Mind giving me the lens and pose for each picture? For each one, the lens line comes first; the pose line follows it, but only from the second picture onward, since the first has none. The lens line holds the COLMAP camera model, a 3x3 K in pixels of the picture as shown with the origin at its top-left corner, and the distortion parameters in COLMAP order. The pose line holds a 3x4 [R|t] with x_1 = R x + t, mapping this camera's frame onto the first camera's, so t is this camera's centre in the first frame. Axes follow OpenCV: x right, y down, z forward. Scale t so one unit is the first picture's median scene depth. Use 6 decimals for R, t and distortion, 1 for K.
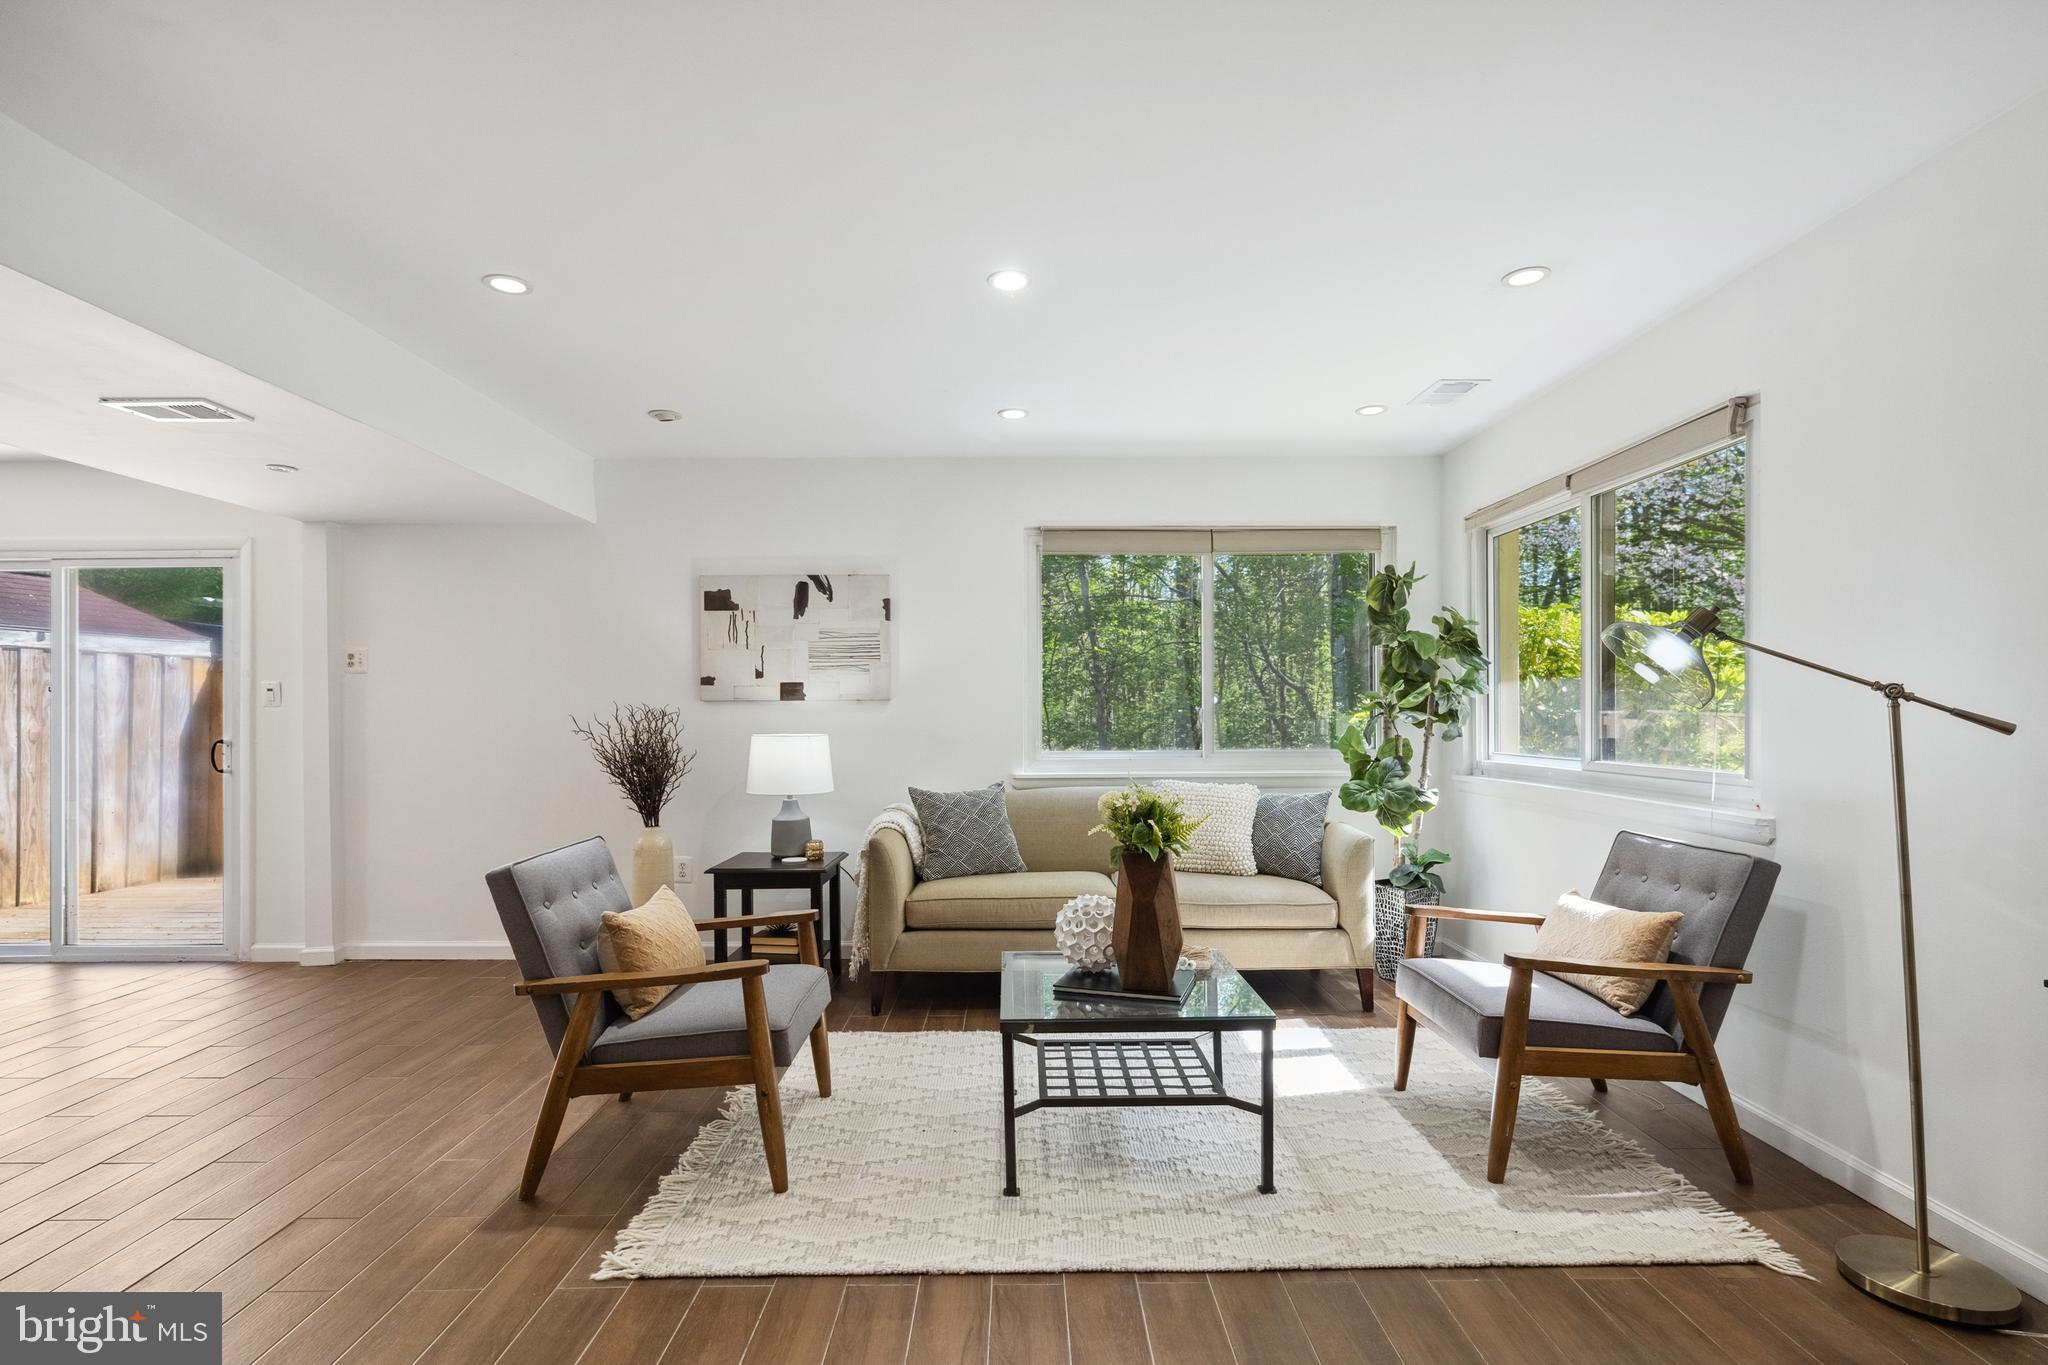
lens RADIAL K [[969.7, 0, 1021.6], [0, 969.7, 712.0], [0, 0, 1]] dist [-0.001968, -0.000379]
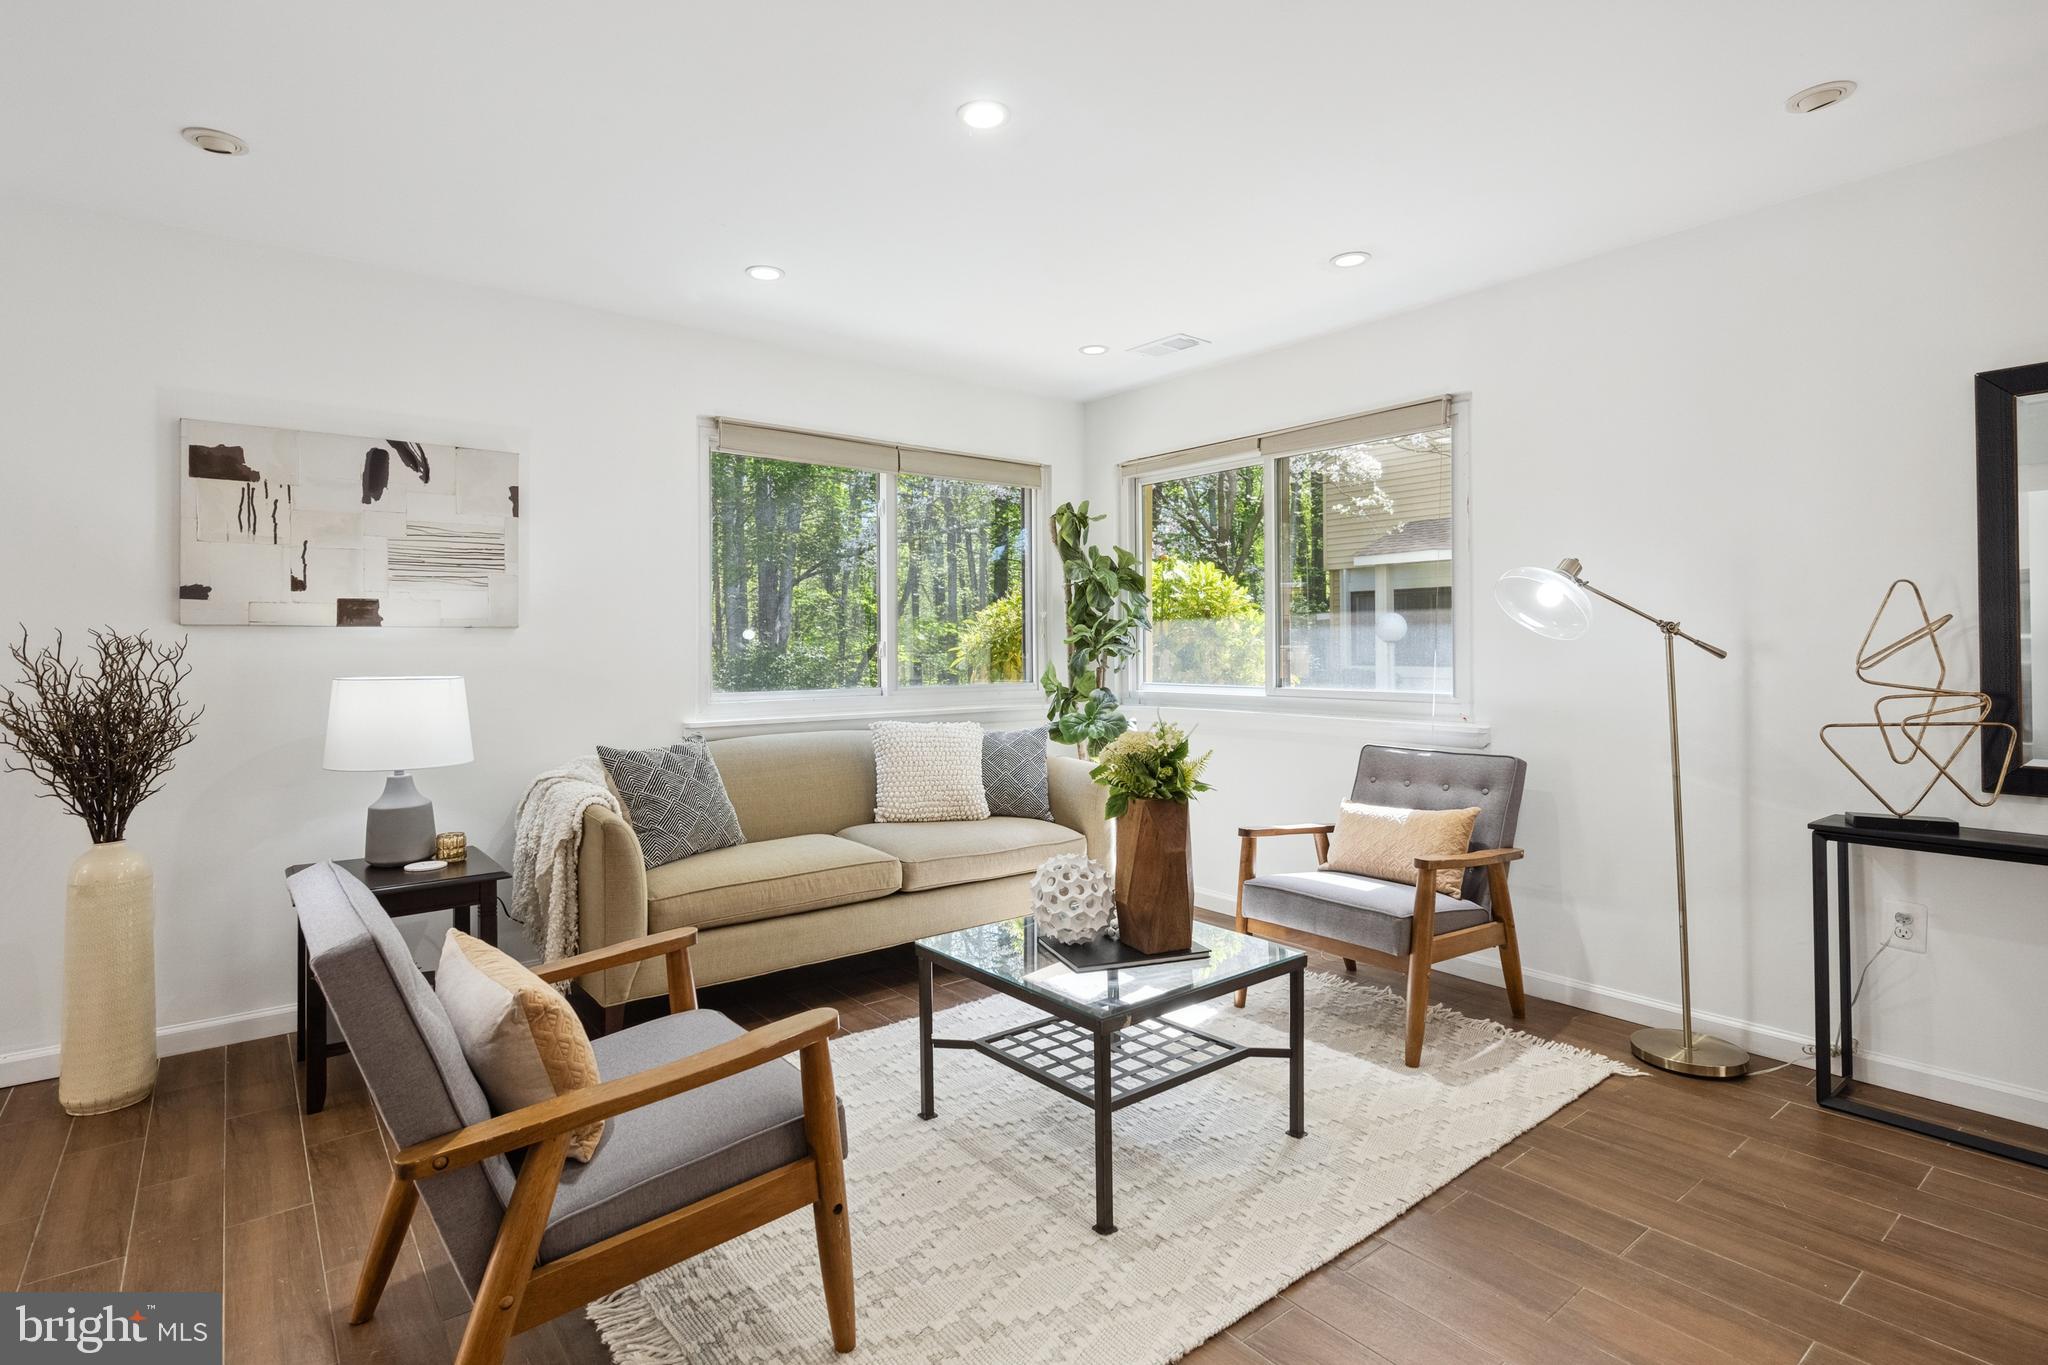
lens RADIAL K [[1000.3, 0, 1011.8], [0, 1000.3, 638.0], [0, 0, 1]] dist [-0.007267, -0.000602]
pose [[0.794065, 0.006657, 0.607796, -0.330700], [0.000036, 0.999940, -0.010999, 0.004047], [-0.607833, 0.008755, 0.794017, 0.212582]]
